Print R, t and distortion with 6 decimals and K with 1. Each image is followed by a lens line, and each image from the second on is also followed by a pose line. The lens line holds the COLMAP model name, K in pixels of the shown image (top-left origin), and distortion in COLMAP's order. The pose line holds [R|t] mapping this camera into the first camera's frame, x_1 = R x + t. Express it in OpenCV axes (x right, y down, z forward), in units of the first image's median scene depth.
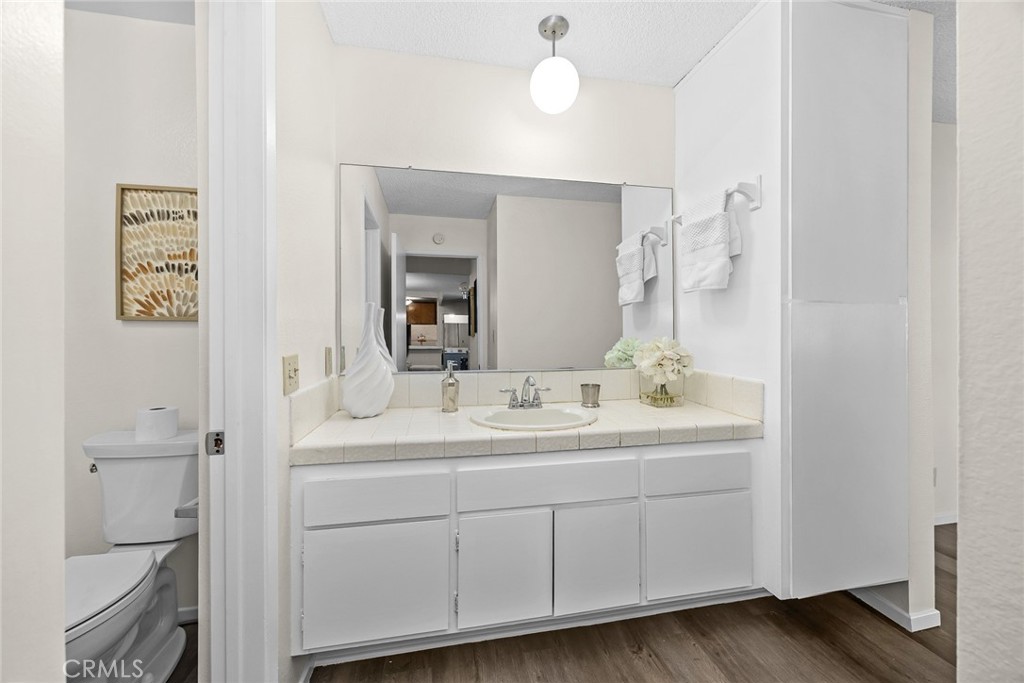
lens RADIAL K [[391.4, 0, 512.0], [0, 391.4, 341.5], [0, 0, 1]] dist [0.000232, 0.000048]
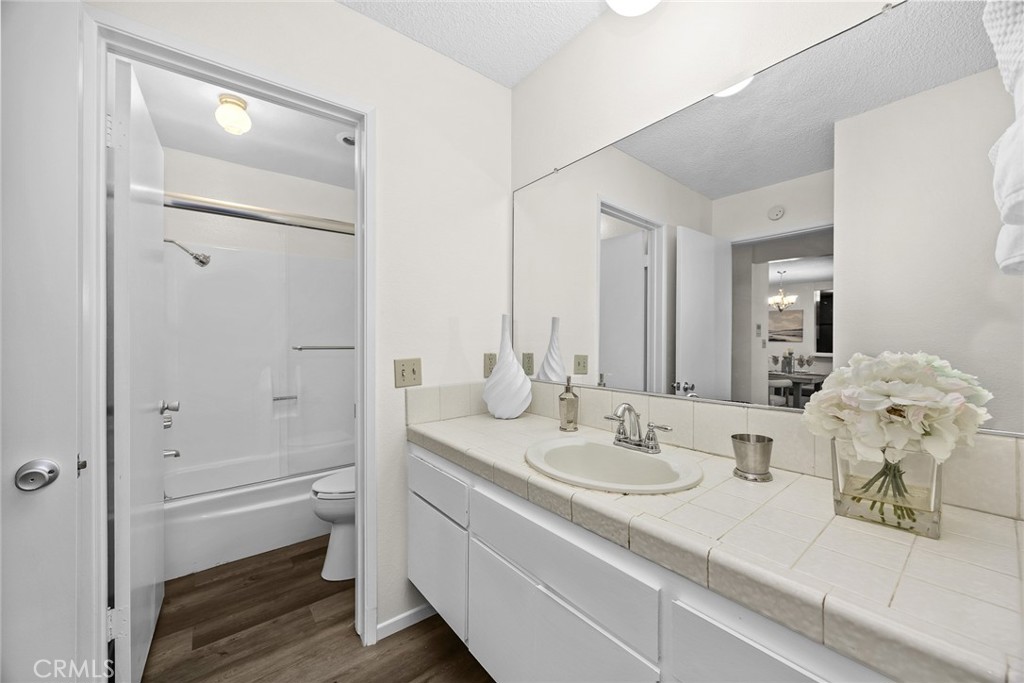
lens RADIAL K [[384.4, 0, 507.3], [0, 384.4, 342.1], [0, 0, 1]] dist [-0.012172, -0.000022]
pose [[0.451679, 0.004258, -0.892170, 0.548822], [-0.005910, 0.999981, 0.001781, -0.020982], [0.892161, 0.004468, 0.451696, 0.481550]]
